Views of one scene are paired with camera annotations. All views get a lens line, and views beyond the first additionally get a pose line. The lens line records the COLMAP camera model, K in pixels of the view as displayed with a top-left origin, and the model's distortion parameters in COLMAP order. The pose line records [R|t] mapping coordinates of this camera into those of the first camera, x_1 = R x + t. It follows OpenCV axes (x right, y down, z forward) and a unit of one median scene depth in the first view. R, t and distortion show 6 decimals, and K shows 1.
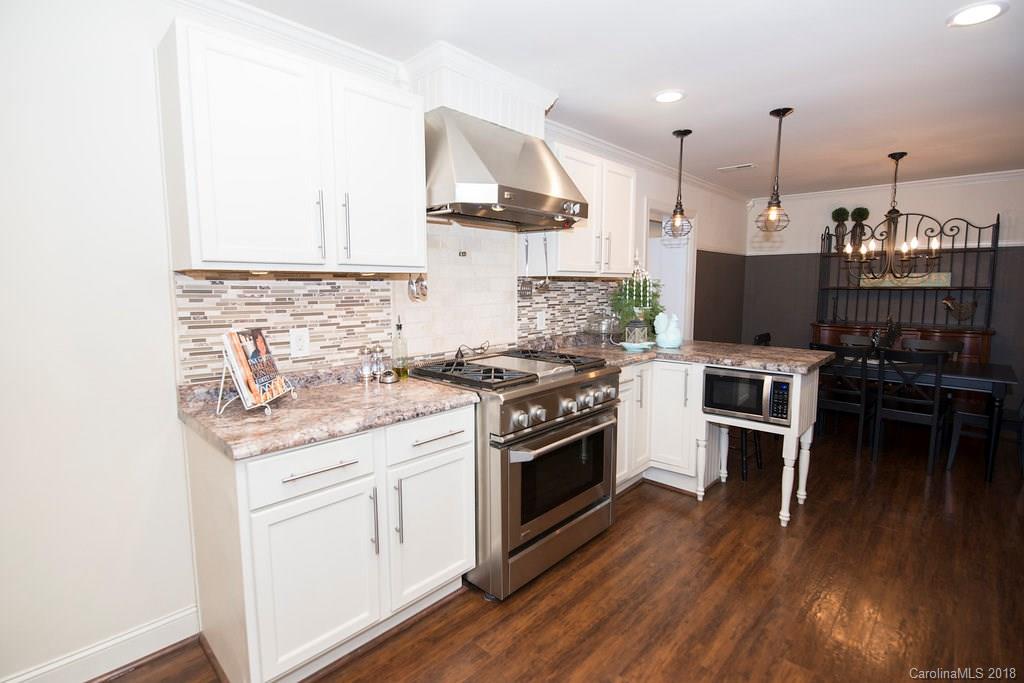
lens RADIAL K [[459.7, 0, 514.7], [0, 459.7, 336.5], [0, 0, 1]] dist [-0.001495, -0.022137]
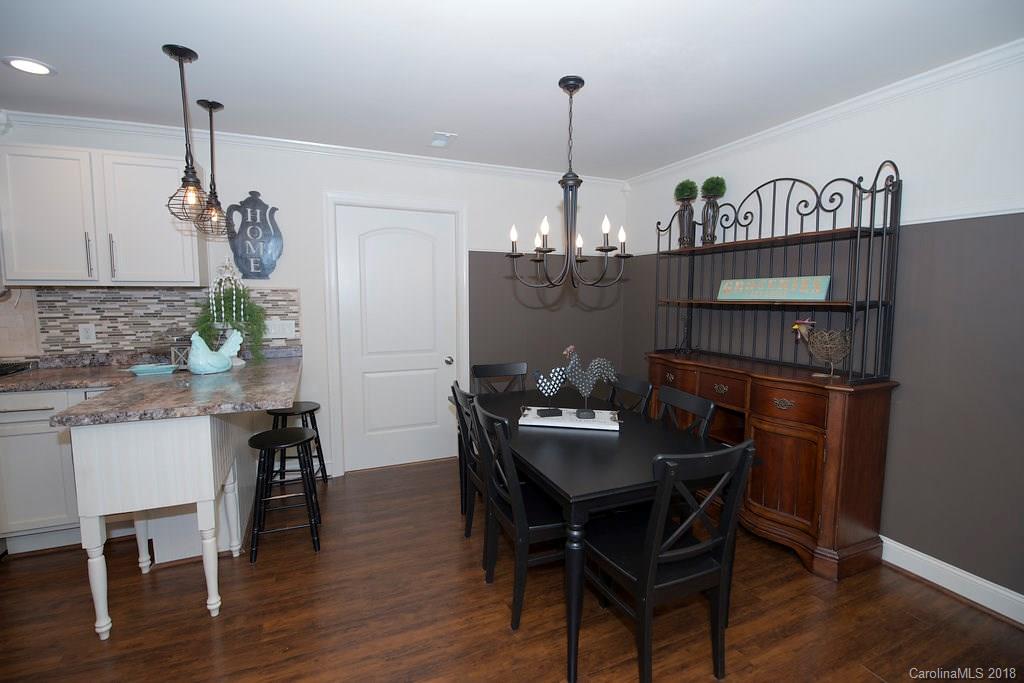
lens RADIAL K [[468.7, 0, 501.8], [0, 468.7, 336.4], [0, 0, 1]] dist [-0.011655, -0.000305]
pose [[0.929598, 0.038227, -0.366587, 0.862739], [-0.047933, 0.998699, -0.017408, -0.039241], [0.365444, 0.033754, 0.930221, 0.331545]]
